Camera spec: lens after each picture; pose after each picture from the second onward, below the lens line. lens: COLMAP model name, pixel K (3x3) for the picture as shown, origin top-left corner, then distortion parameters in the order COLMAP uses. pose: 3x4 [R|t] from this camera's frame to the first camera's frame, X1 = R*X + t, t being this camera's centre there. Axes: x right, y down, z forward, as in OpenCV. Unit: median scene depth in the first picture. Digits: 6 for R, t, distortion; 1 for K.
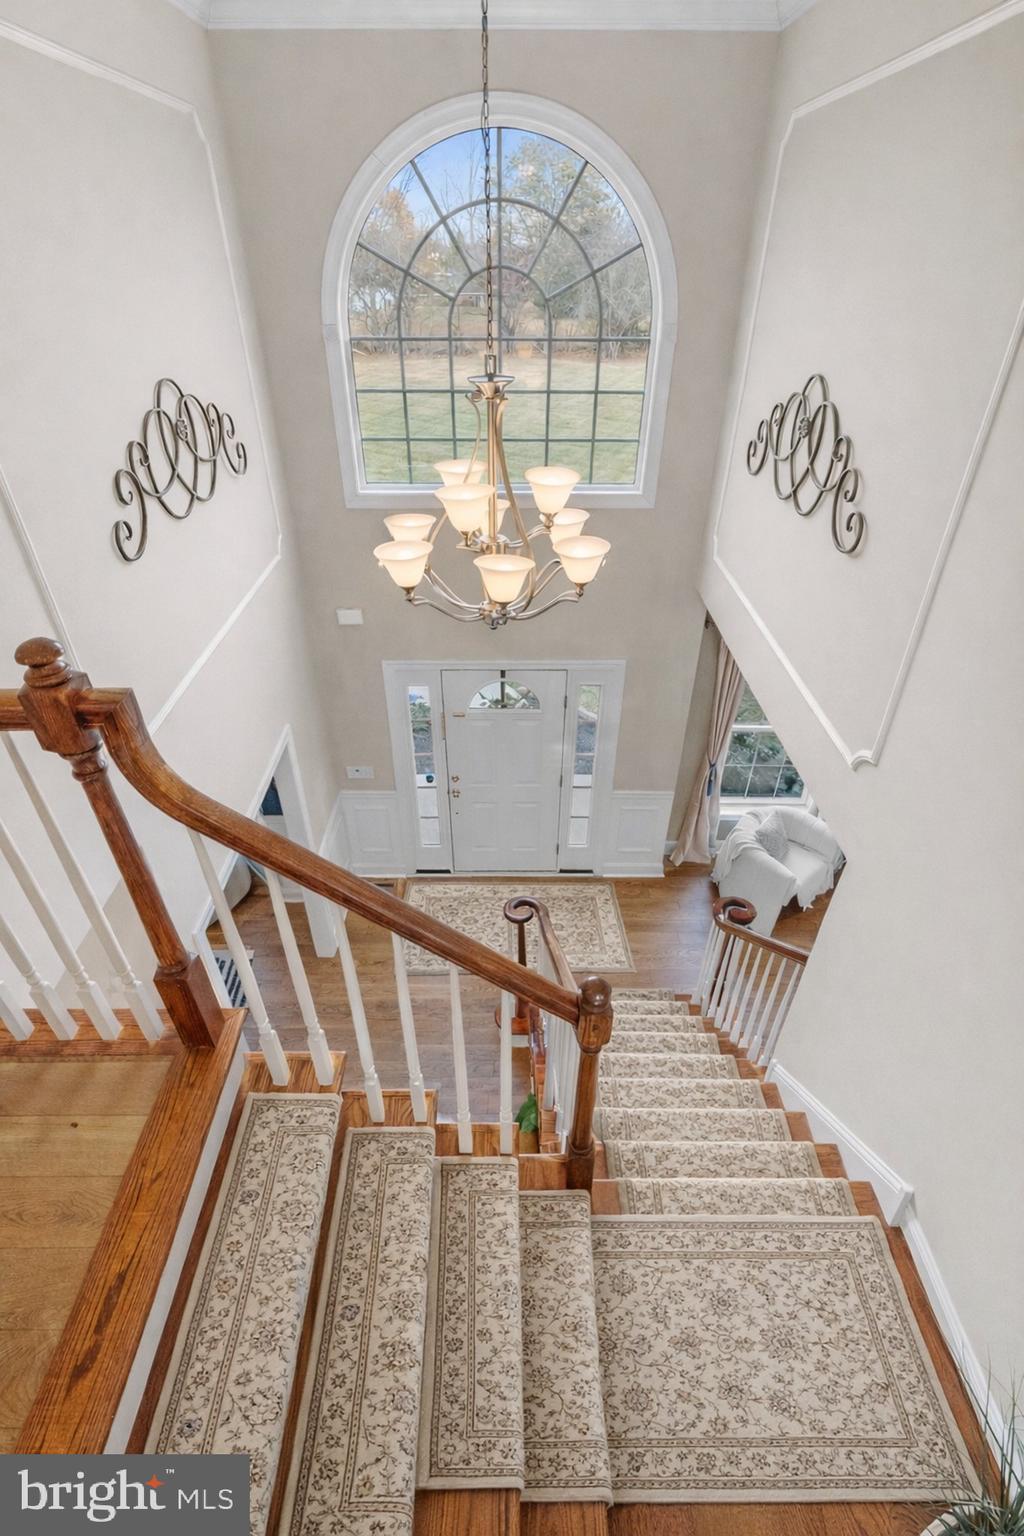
lens RADIAL K [[712.0, 0, 506.3], [0, 712.0, 759.7], [0, 0, 1]] dist [-0.007874, 0.002085]
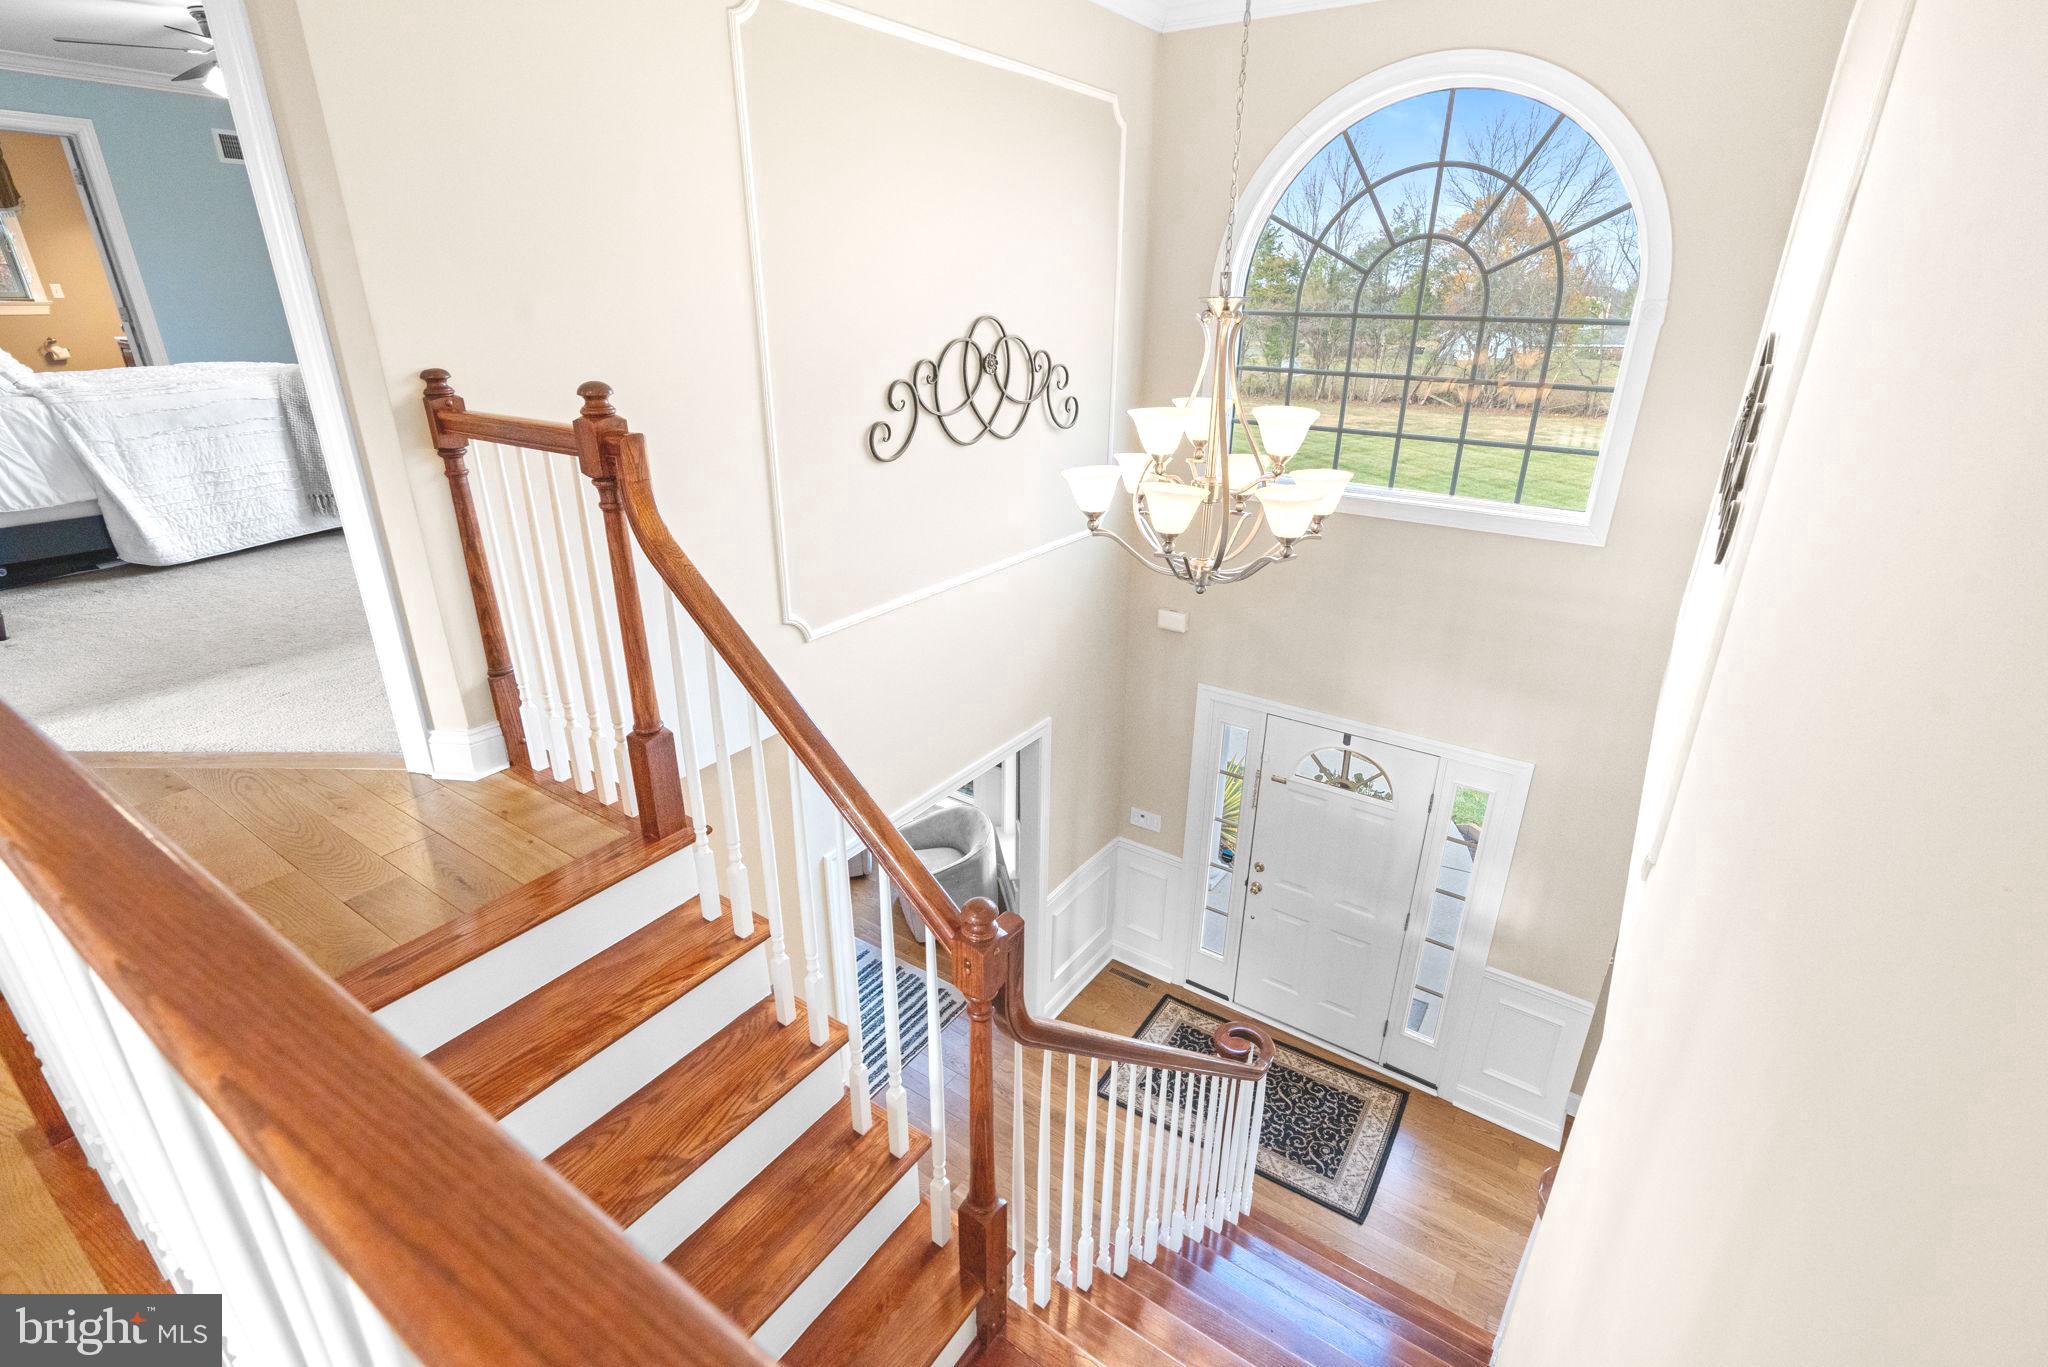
lens RADIAL K [[949.4, 0, 1027.4], [0, 949.4, 673.8], [0, 0, 1]] dist [-0.007874, 0.002085]
pose [[0.823292, 0.218232, -0.523990, 0.386426], [-0.337421, 0.930487, -0.142624, 0.117956], [0.456441, 0.294226, 0.839698, 0.024604]]
